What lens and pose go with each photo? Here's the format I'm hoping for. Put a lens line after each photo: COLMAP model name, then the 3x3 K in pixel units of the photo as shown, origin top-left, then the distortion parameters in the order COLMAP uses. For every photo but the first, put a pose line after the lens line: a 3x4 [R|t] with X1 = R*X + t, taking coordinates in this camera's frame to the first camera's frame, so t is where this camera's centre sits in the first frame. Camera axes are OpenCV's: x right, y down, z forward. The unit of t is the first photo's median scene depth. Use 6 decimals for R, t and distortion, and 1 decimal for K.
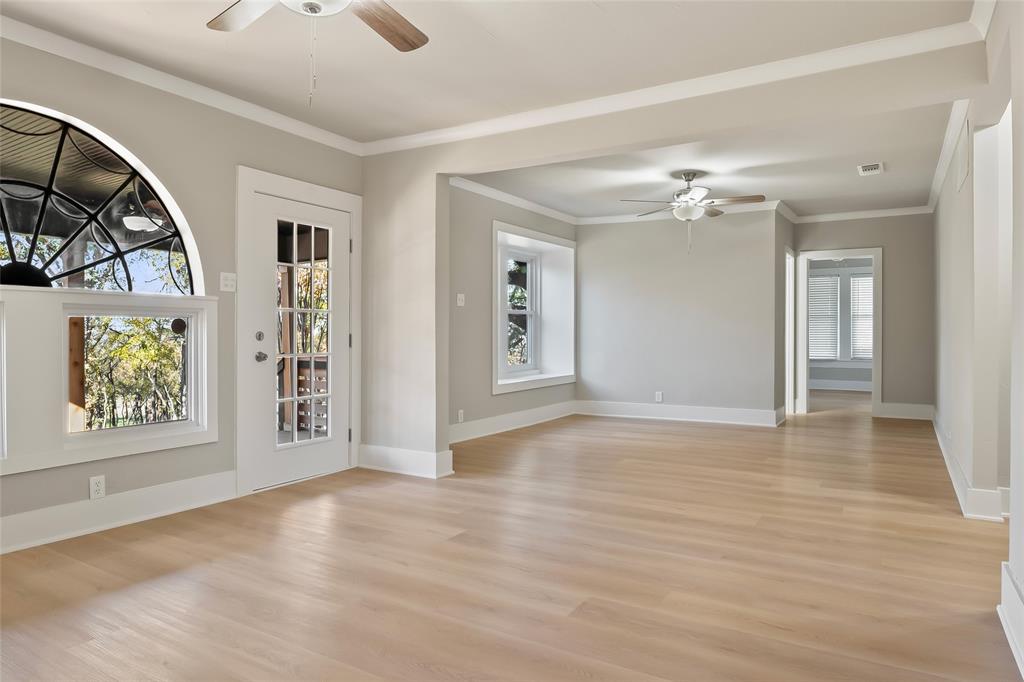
lens RADIAL K [[648.1, 0, 514.8], [0, 648.1, 330.8], [0, 0, 1]] dist [-0.018726, -0.002148]
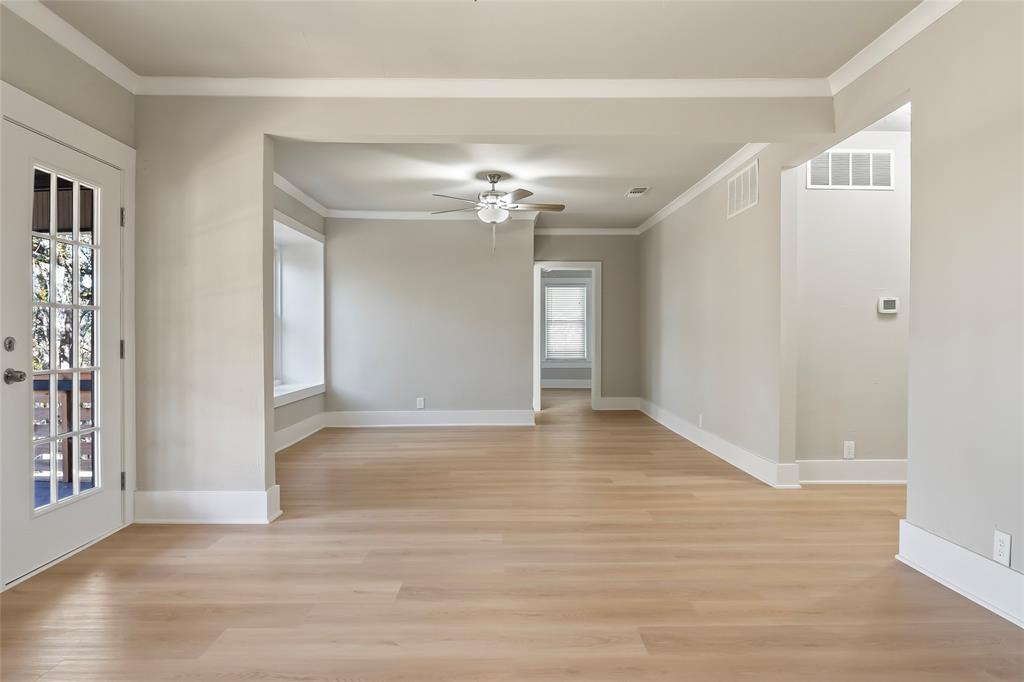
lens RADIAL K [[648.1, 0, 514.8], [0, 648.1, 330.8], [0, 0, 1]] dist [-0.018726, -0.002148]
pose [[0.846679, 0.002164, 0.532099, -0.264647], [0.001300, 0.999980, -0.006136, 0.000748], [-0.532102, 0.005887, 0.846660, 0.167275]]
